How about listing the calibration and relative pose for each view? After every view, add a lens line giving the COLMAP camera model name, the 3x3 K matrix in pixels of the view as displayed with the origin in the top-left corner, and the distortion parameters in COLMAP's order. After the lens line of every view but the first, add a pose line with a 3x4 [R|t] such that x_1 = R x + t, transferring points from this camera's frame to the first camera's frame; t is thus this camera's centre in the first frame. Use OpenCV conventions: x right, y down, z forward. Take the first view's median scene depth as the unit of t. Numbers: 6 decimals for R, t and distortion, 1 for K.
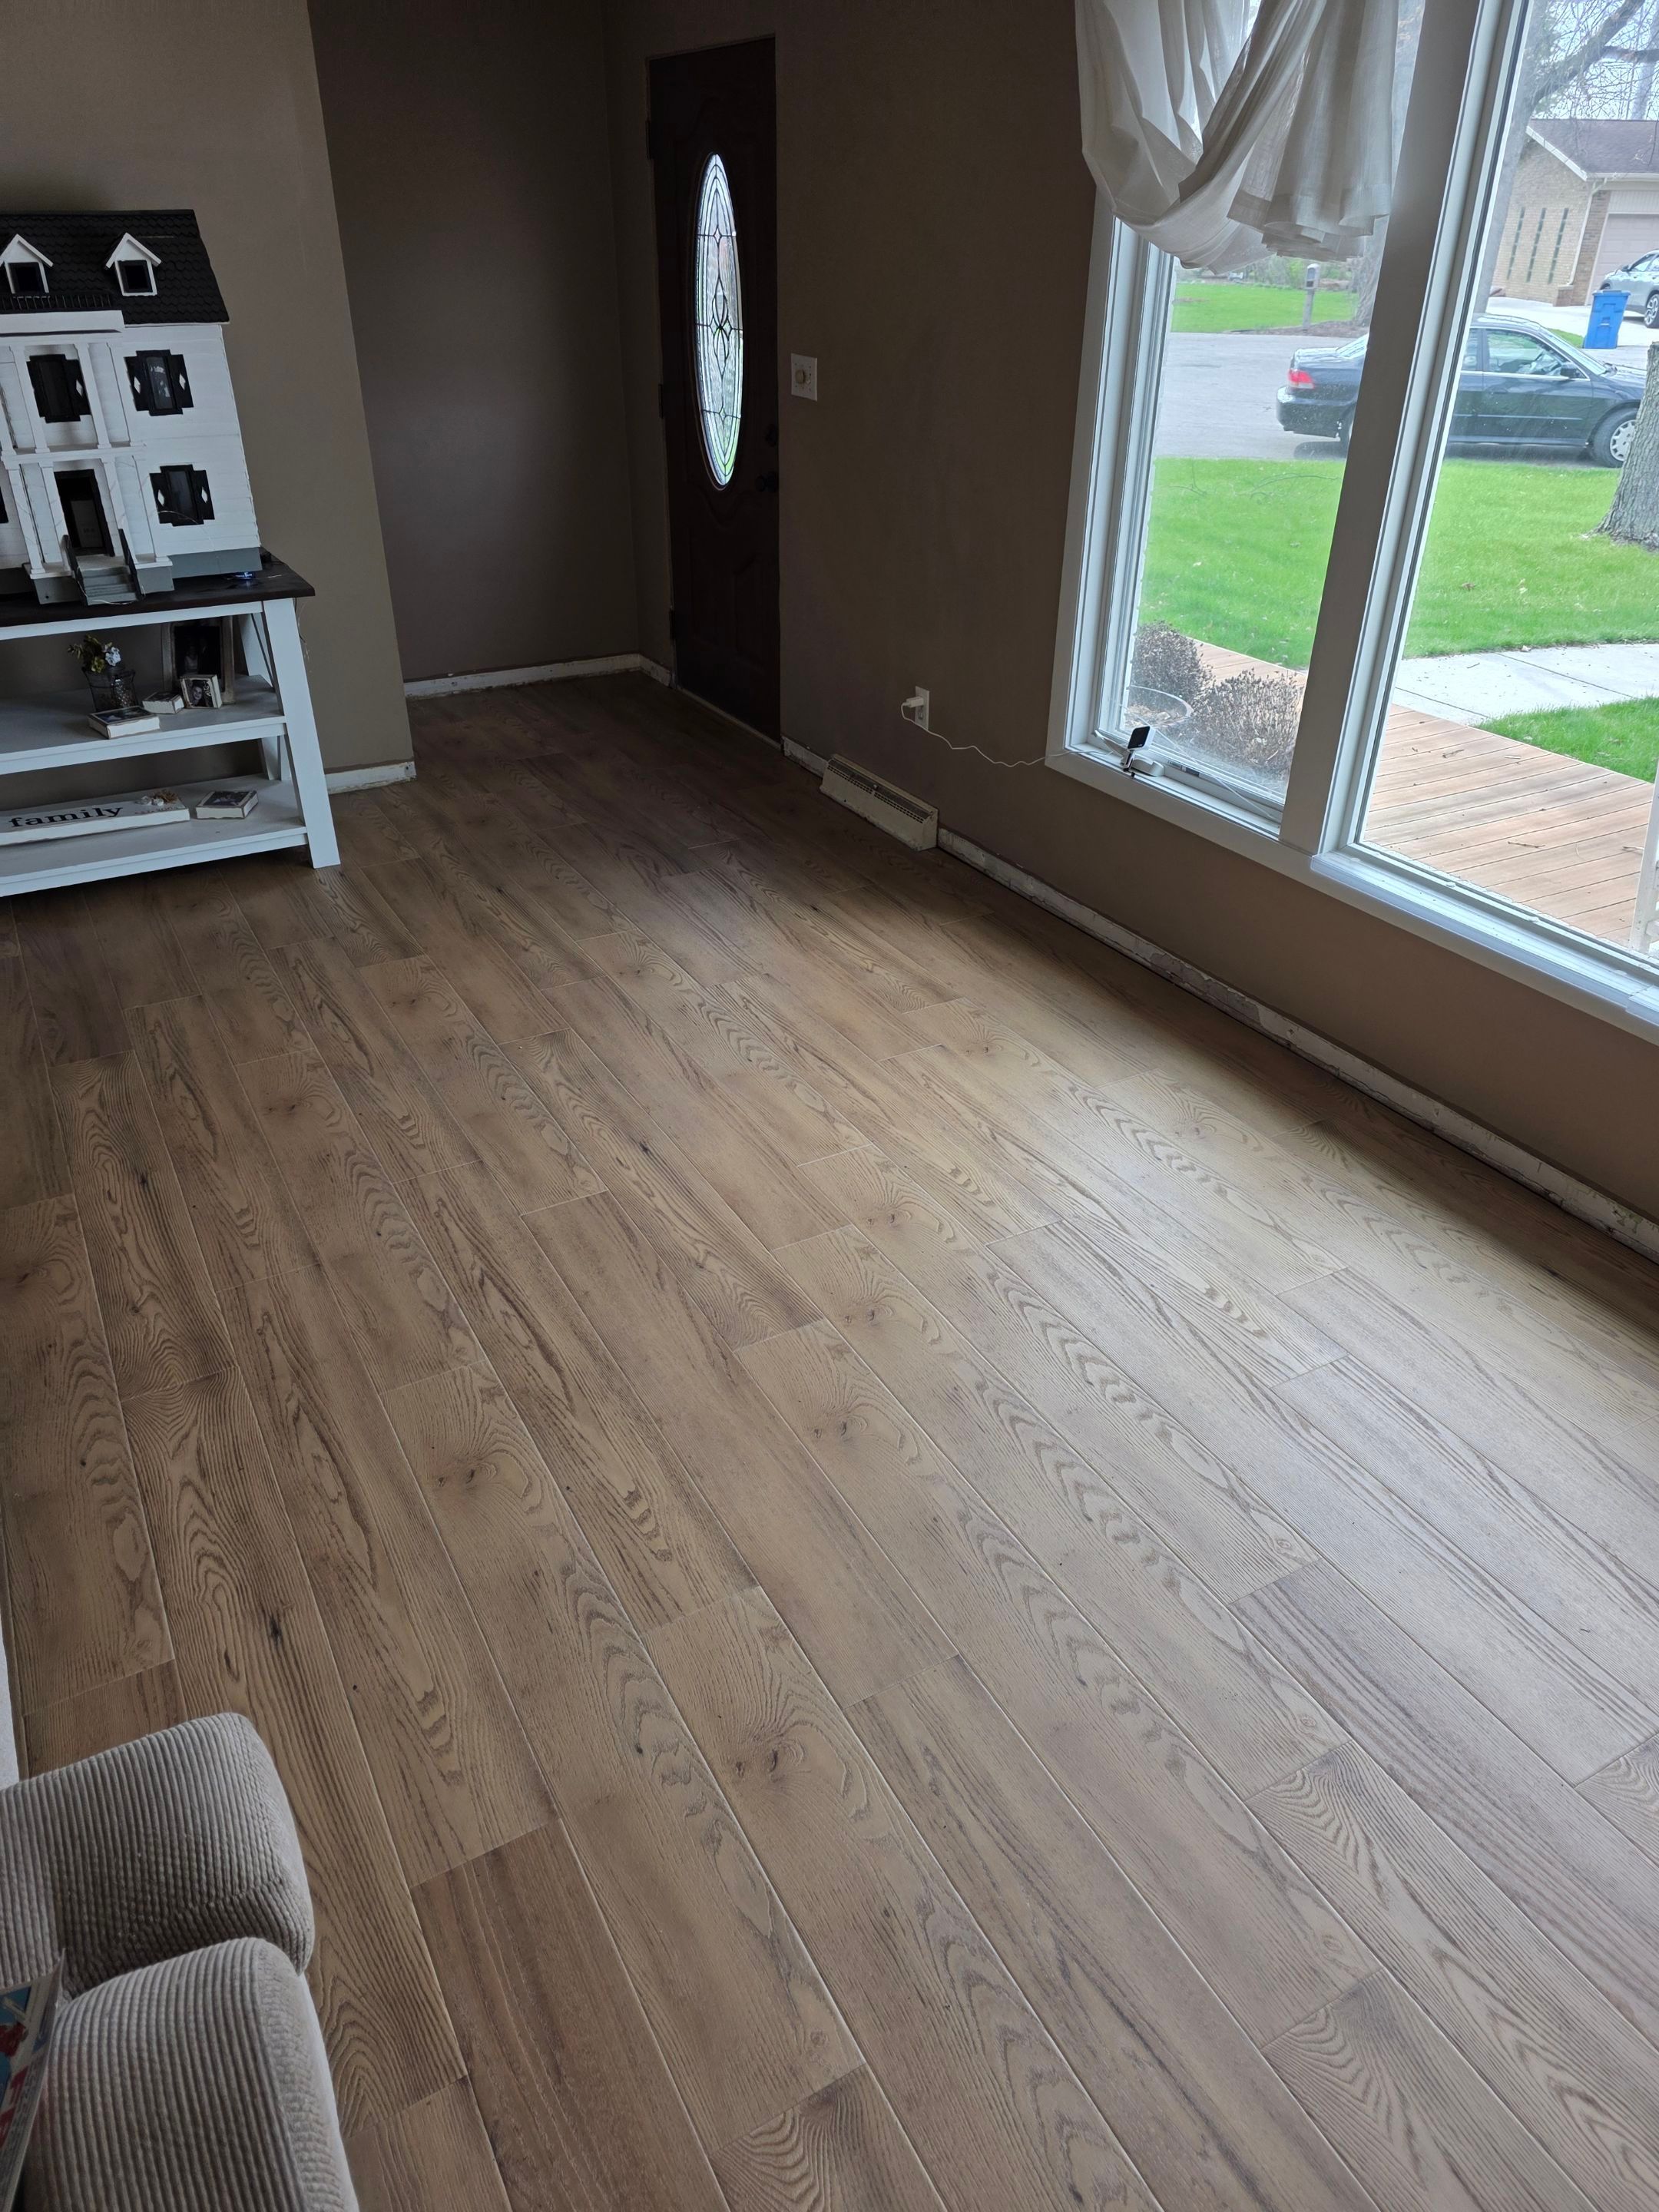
lens RADIAL K [[1499.7, 0, 819.0], [0, 1499.7, 1104.2], [0, 0, 1]] dist [0.079566, -0.088014]
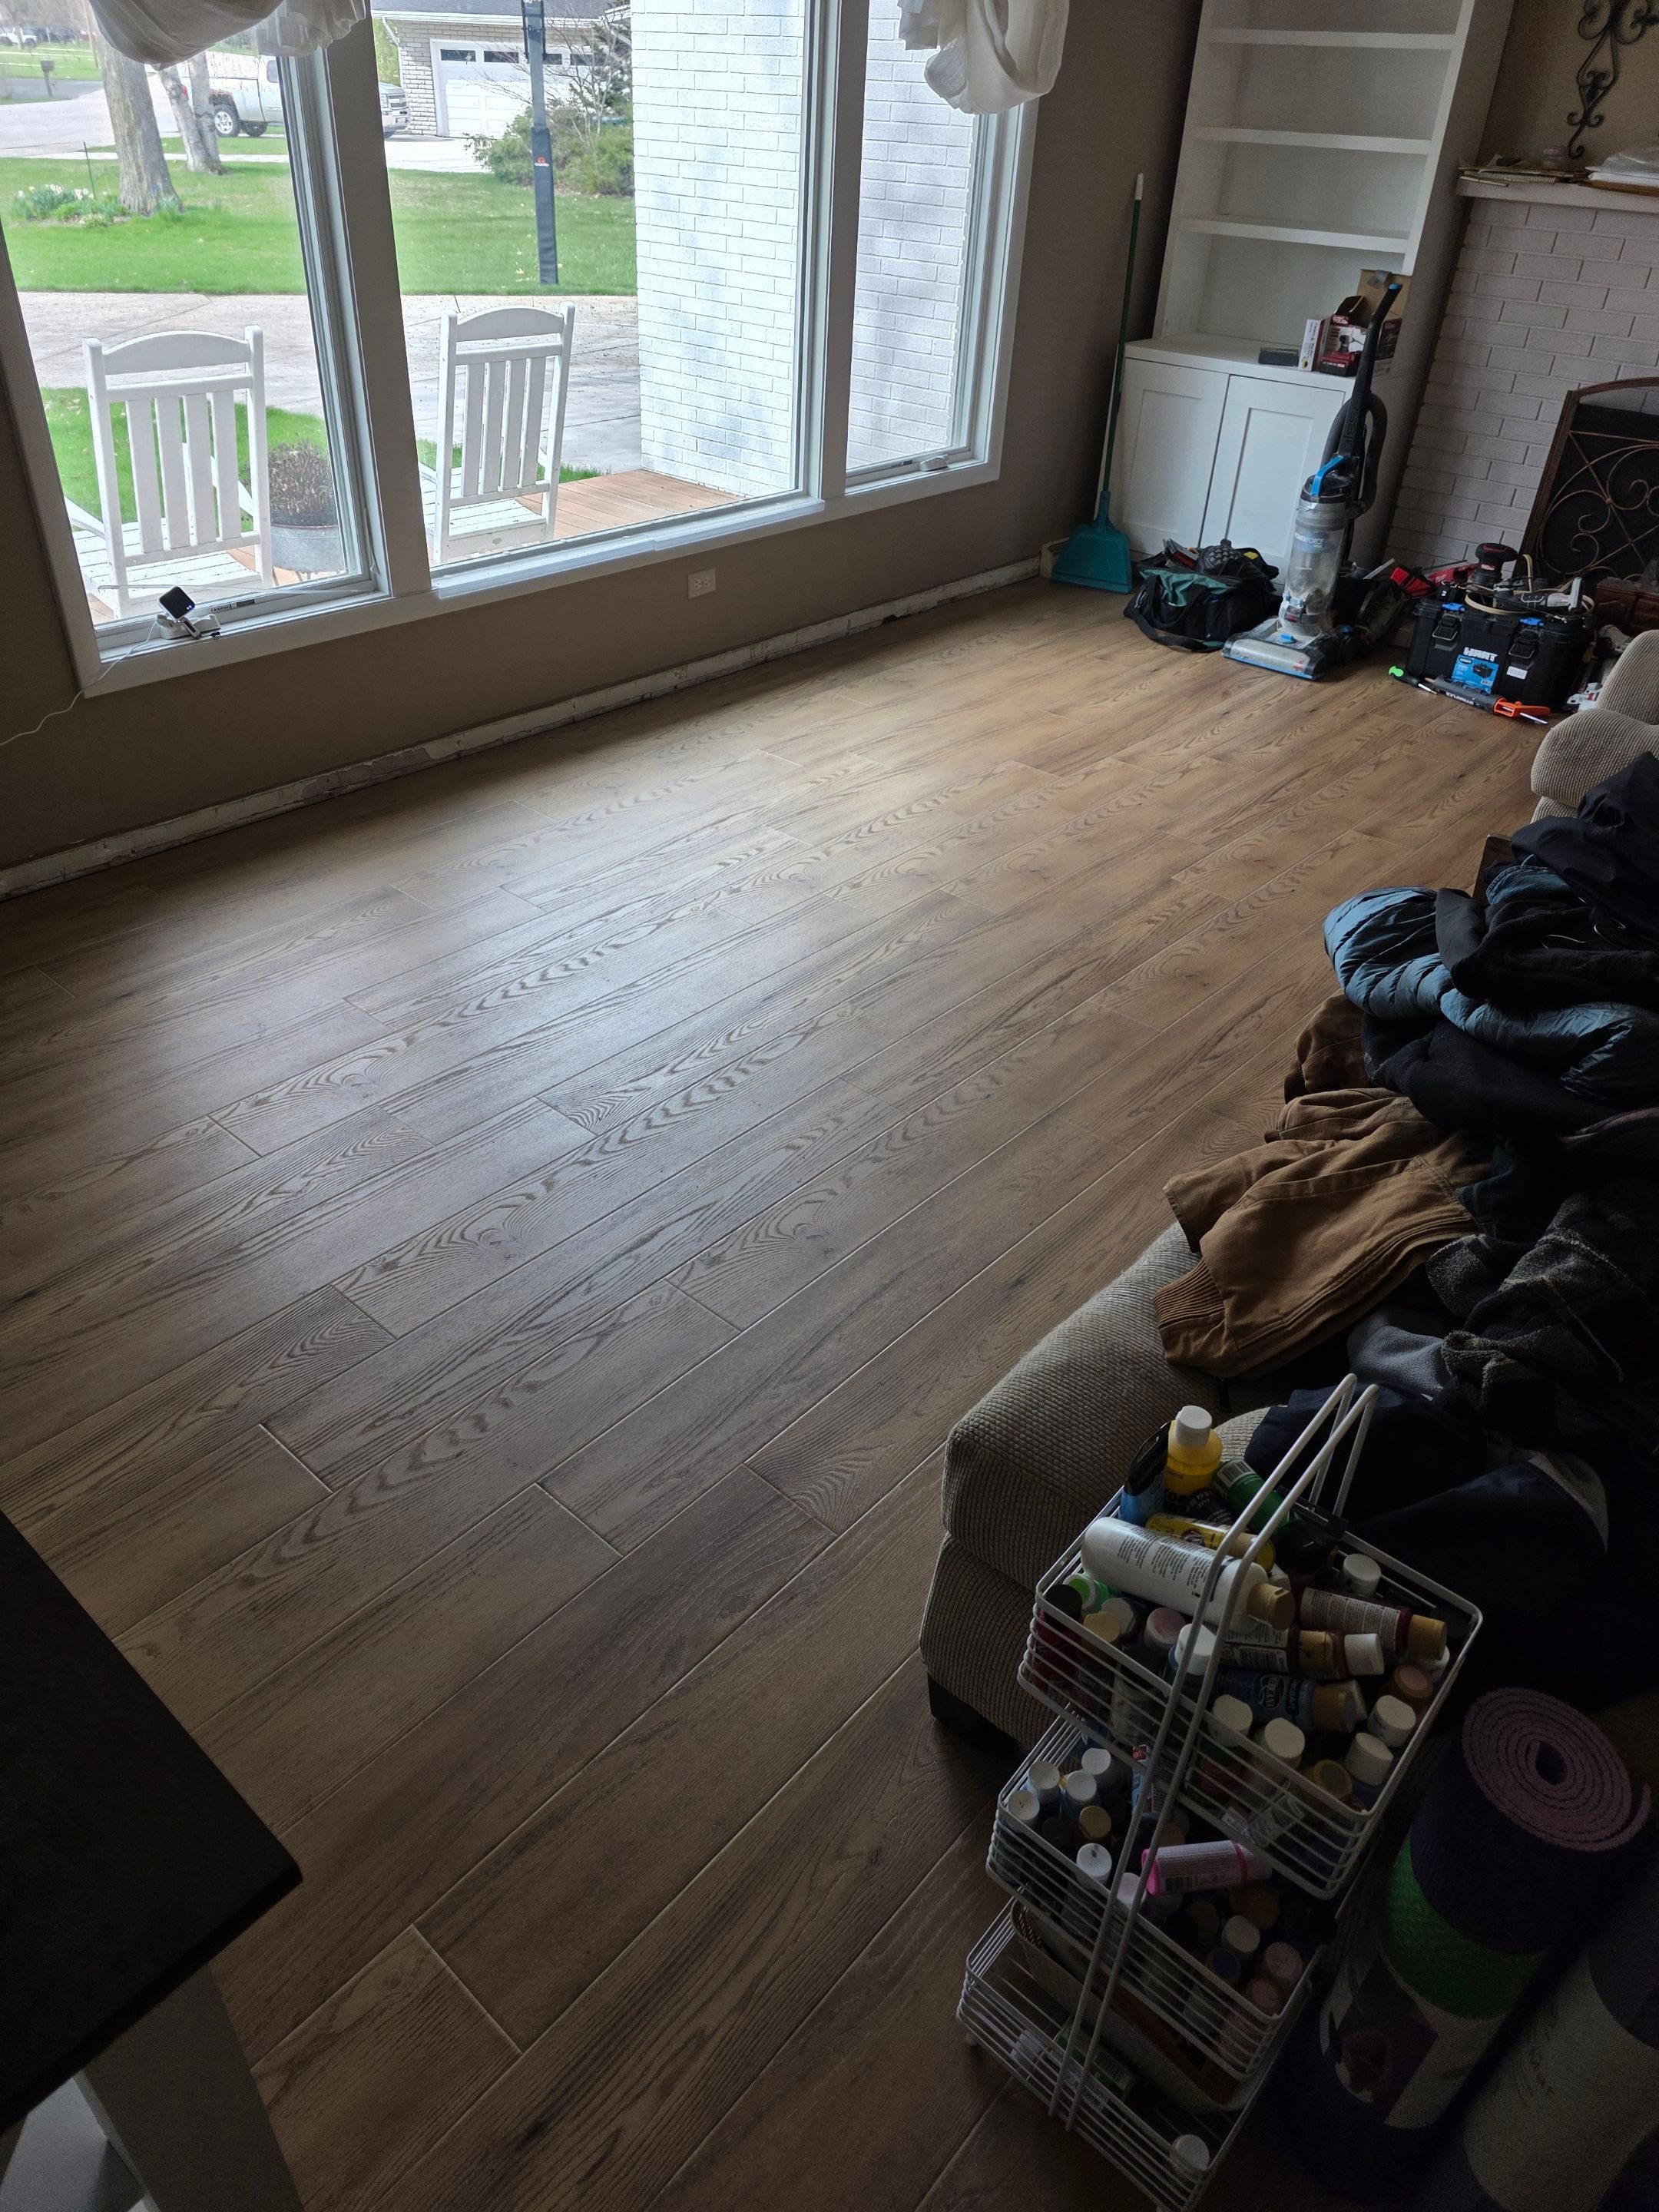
lens RADIAL K [[1499.7, 0, 819.0], [0, 1499.7, 1104.2], [0, 0, 1]] dist [0.079566, -0.088014]
pose [[-0.337920, -0.548749, 0.764647, -1.006132], [0.442077, 0.624696, 0.643680, -0.601854], [-0.830890, 0.555545, 0.031492, 1.032955]]
